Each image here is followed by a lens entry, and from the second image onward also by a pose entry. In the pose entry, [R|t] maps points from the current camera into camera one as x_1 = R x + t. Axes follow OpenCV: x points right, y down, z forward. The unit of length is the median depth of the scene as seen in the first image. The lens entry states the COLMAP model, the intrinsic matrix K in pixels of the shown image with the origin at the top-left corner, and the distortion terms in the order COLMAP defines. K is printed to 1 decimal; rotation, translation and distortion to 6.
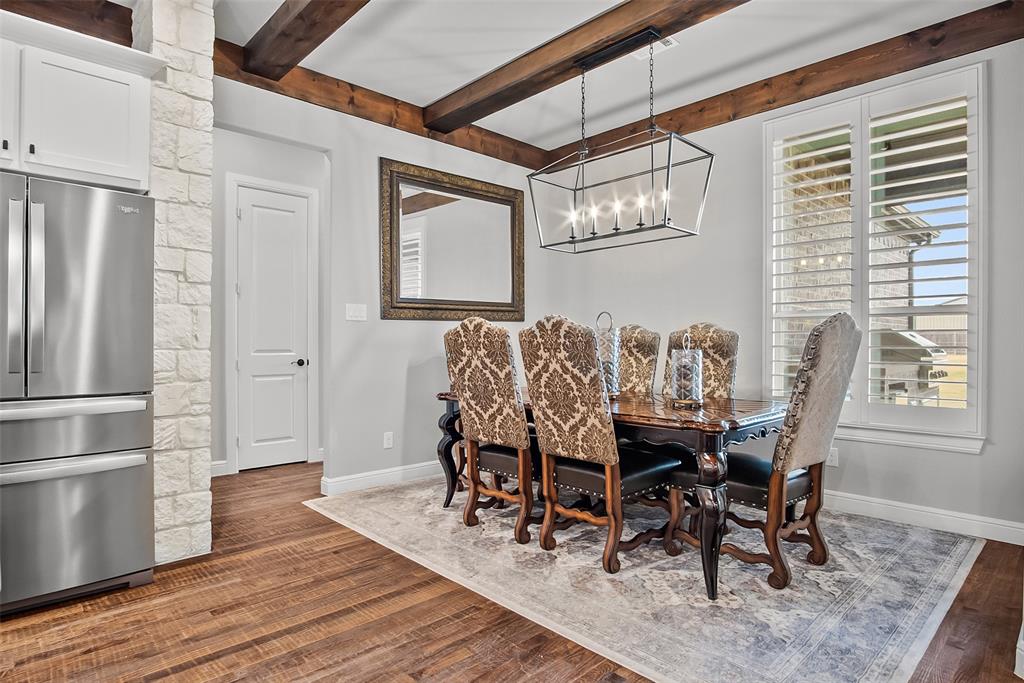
lens RADIAL K [[559.2, 0, 508.1], [0, 559.2, 348.3], [0, 0, 1]] dist [-0.025866, 0.001566]
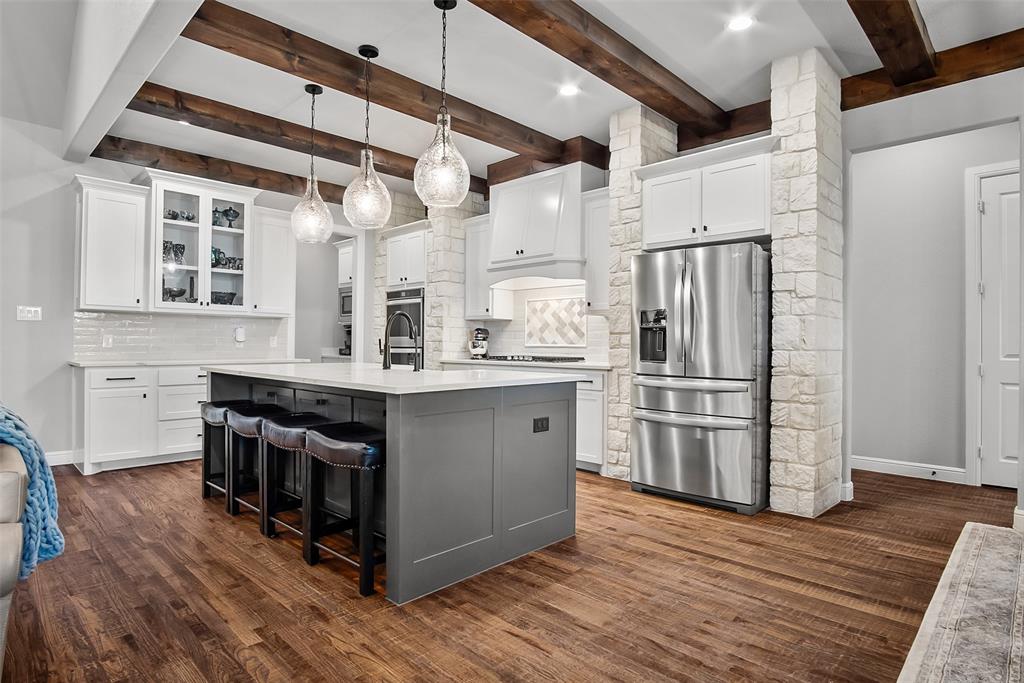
lens RADIAL K [[555.1, 0, 510.5], [0, 555.1, 344.4], [0, 0, 1]] dist [-0.024439, 0.001393]
pose [[0.039846, -0.000507, -0.999206, 0.650334], [-0.015117, 0.999885, -0.001110, -0.000617], [0.999091, 0.015149, 0.039834, 0.287378]]
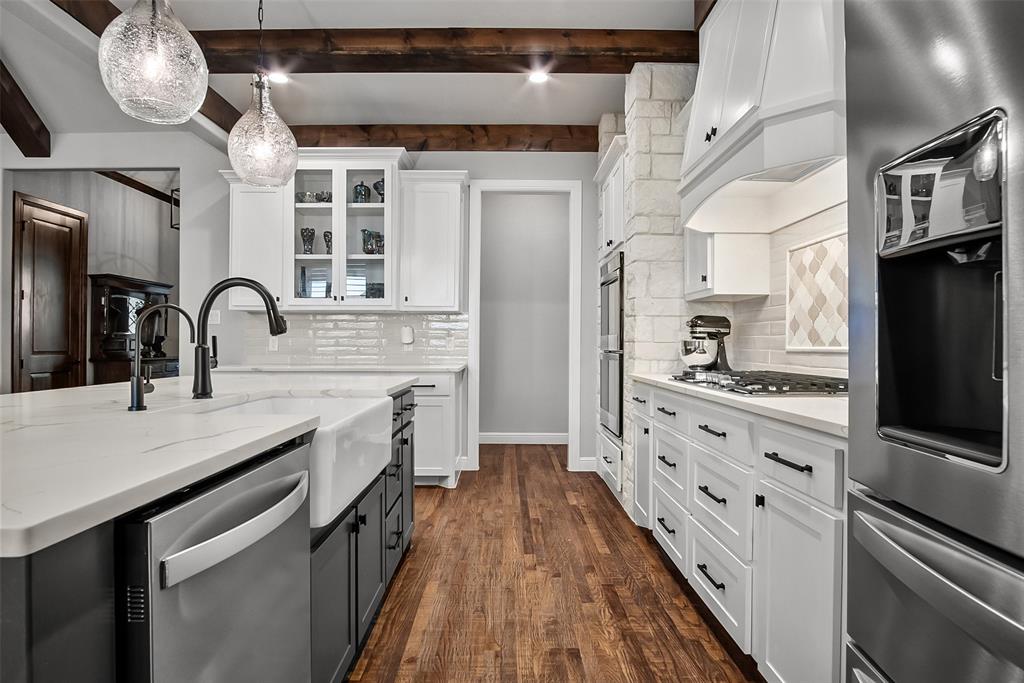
lens RADIAL K [[555.1, 0, 510.5], [0, 555.1, 344.4], [0, 0, 1]] dist [-0.024439, 0.001393]
pose [[-0.683153, -0.003074, -0.730269, -0.439825], [-0.009807, 0.999940, 0.004965, -0.007434], [0.730209, 0.010554, -0.683142, 0.735725]]
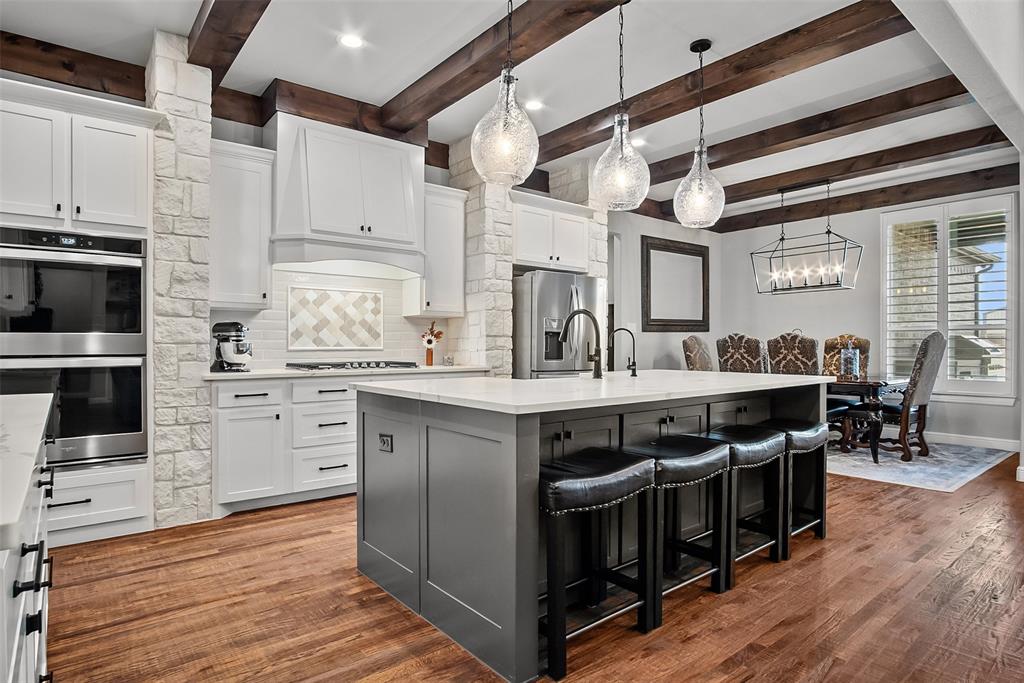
lens RADIAL K [[558.6, 0, 509.8], [0, 558.6, 350.1], [0, 0, 1]] dist [-0.021583, 0.001432]
pose [[0.997034, -0.001207, -0.076947, -0.745743], [0.001111, 0.999999, -0.001290, 0.006786], [0.076948, 0.001200, 0.997034, -1.058129]]
